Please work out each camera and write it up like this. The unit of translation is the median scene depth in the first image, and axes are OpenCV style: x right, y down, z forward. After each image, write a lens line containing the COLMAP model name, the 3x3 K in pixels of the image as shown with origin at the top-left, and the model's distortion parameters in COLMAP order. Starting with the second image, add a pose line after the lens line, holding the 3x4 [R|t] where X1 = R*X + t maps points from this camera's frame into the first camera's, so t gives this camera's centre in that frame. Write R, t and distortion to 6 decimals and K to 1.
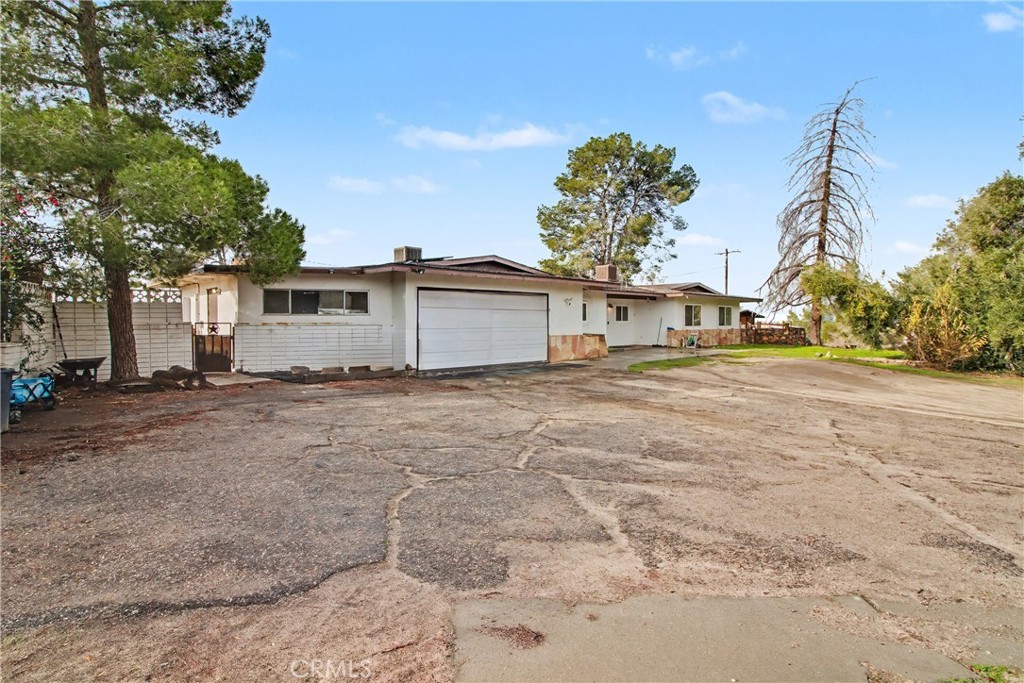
lens RADIAL K [[482.4, 0, 495.0], [0, 482.4, 324.1], [0, 0, 1]] dist [-0.021831, 0.001246]
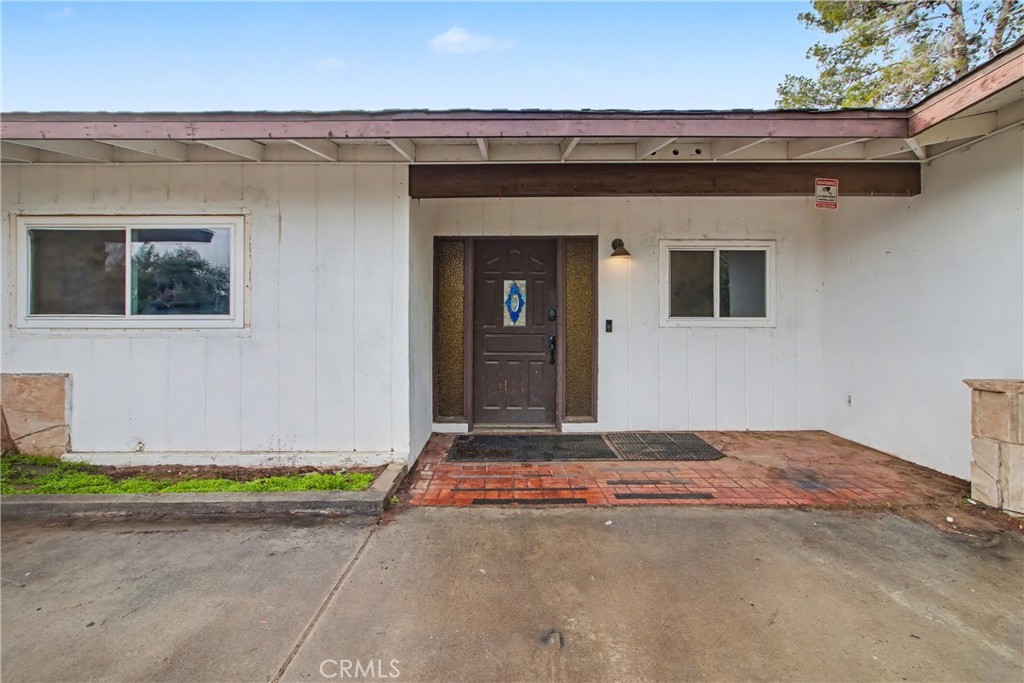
lens RADIAL K [[476.6, 0, 512.2], [0, 476.6, 319.3], [0, 0, 1]] dist [0.001475, 0.000433]
pose [[0.732831, -0.001281, -0.680409, 0.221840], [-0.006109, 0.999946, -0.008463, -0.002173], [0.680383, 0.010358, 0.732783, 0.509840]]
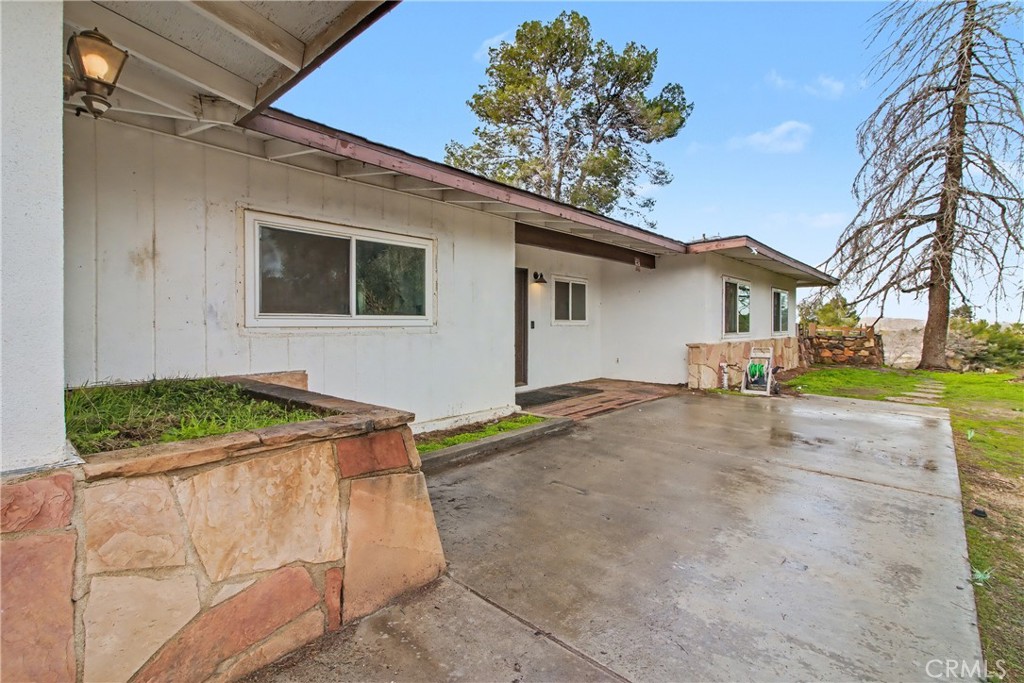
lens RADIAL K [[482.4, 0, 495.0], [0, 482.4, 324.1], [0, 0, 1]] dist [-0.021831, 0.001246]
pose [[0.996020, 0.000841, 0.089131, 0.109890], [-0.000165, 0.999971, -0.007590, -0.000265], [-0.089134, 0.007545, 0.995991, 0.404230]]
